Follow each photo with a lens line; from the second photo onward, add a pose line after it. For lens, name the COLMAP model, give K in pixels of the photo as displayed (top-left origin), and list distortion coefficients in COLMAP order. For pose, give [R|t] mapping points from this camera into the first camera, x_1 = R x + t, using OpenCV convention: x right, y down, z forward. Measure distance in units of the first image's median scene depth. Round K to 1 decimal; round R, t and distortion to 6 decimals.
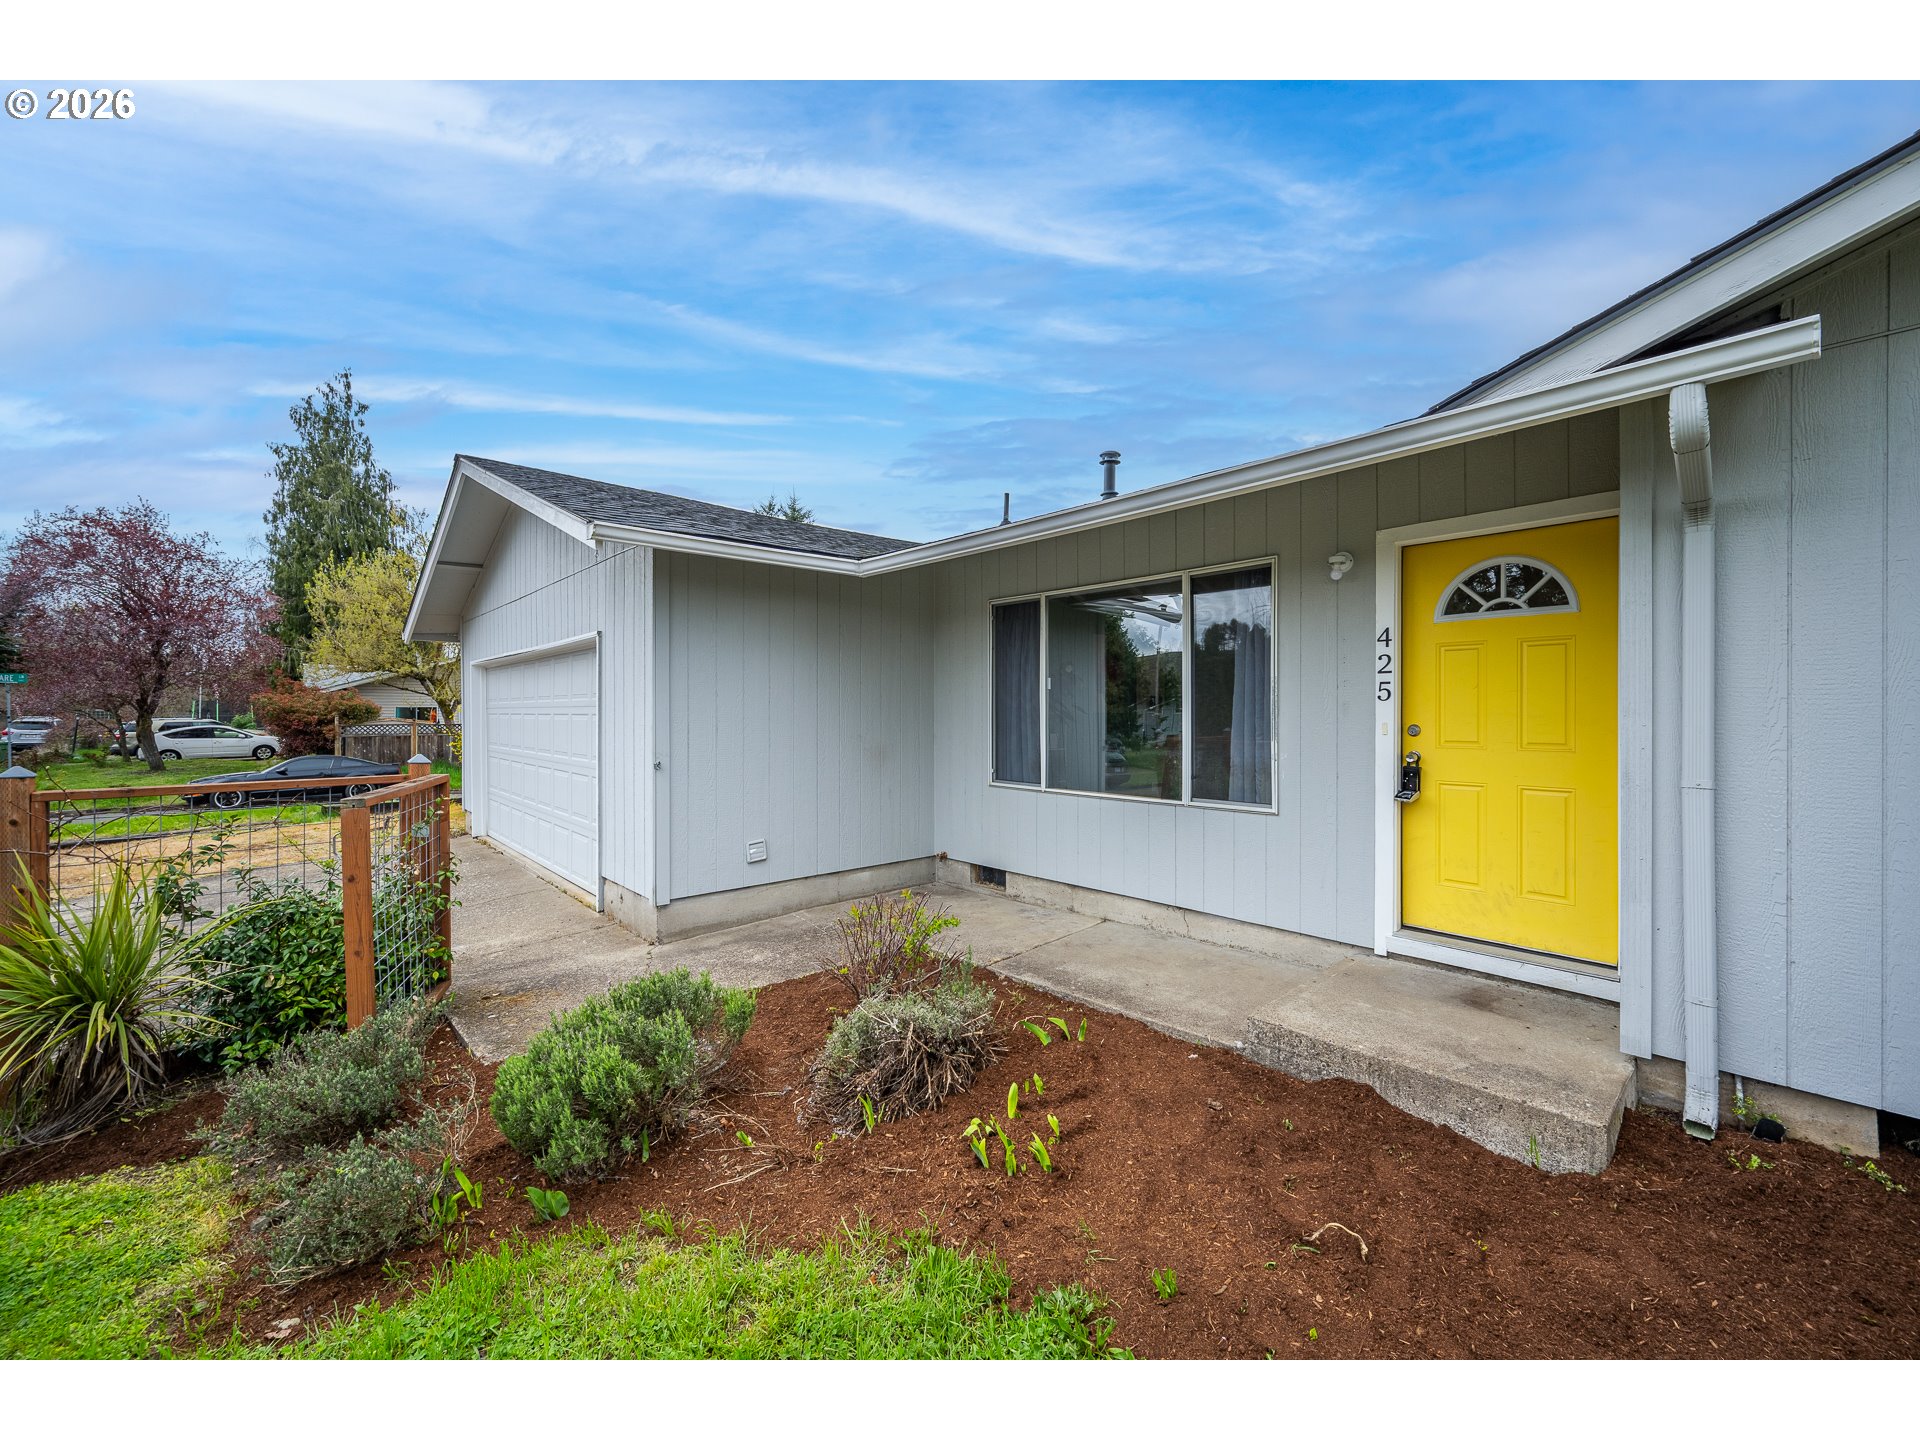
lens RADIAL K [[755.3, 0, 960.0], [0, 755.3, 720.0], [0, 0, 1]] dist [-0.007589, 0.000160]
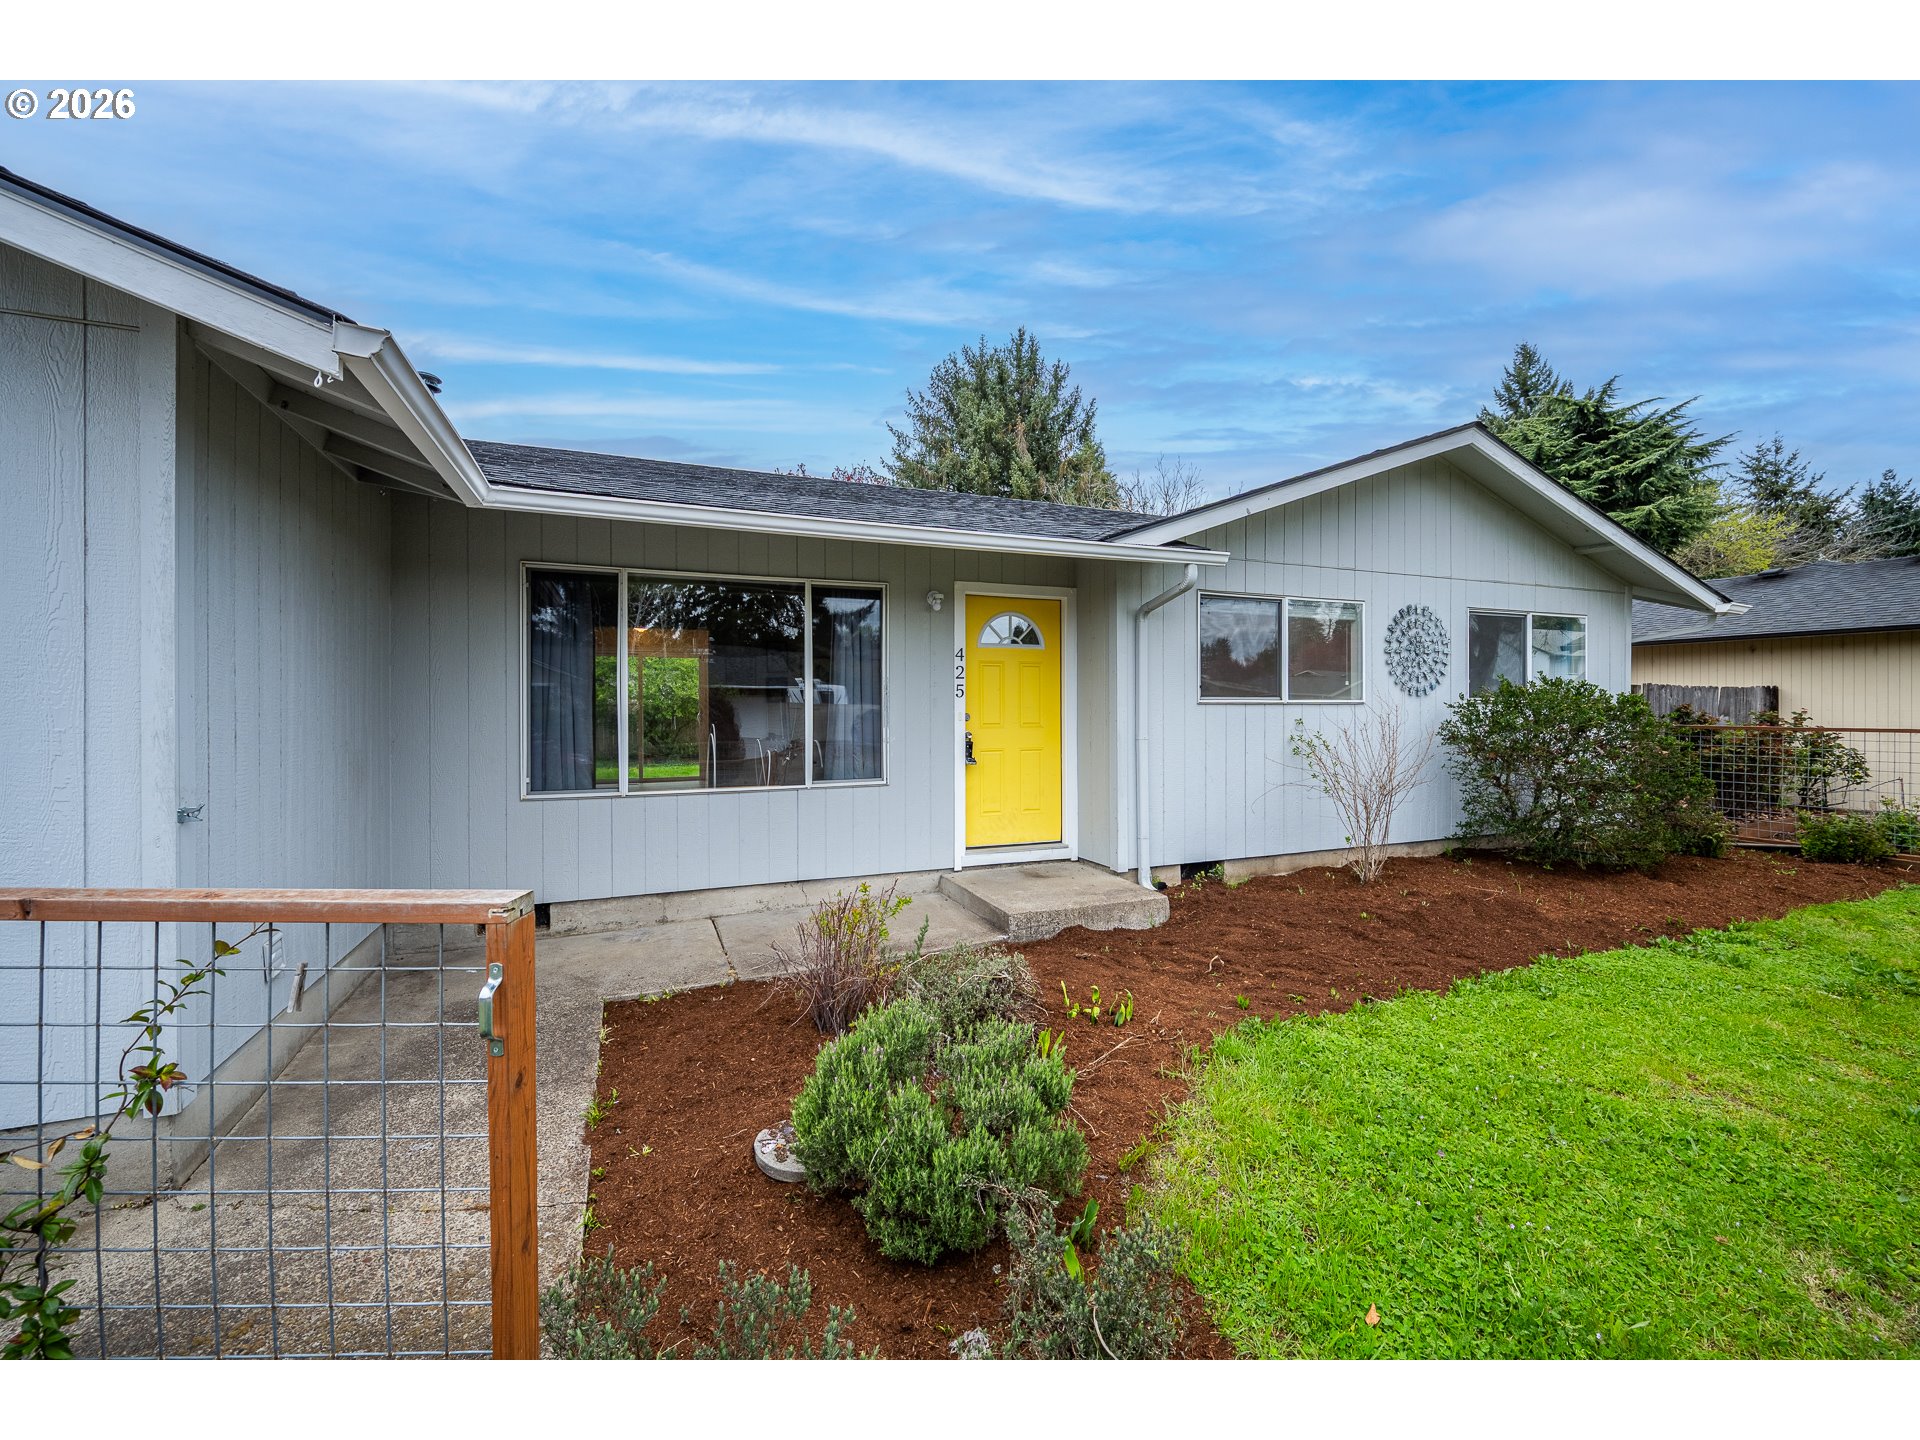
lens RADIAL K [[787.1, 0, 956.1], [0, 787.1, 722.6], [0, 0, 1]] dist [-0.000655, -0.000226]
pose [[0.340014, -0.017138, 0.940264, -0.888921], [0.011172, 0.999837, 0.014184, 0.001897], [-0.940354, 0.005682, 0.340151, 0.483086]]
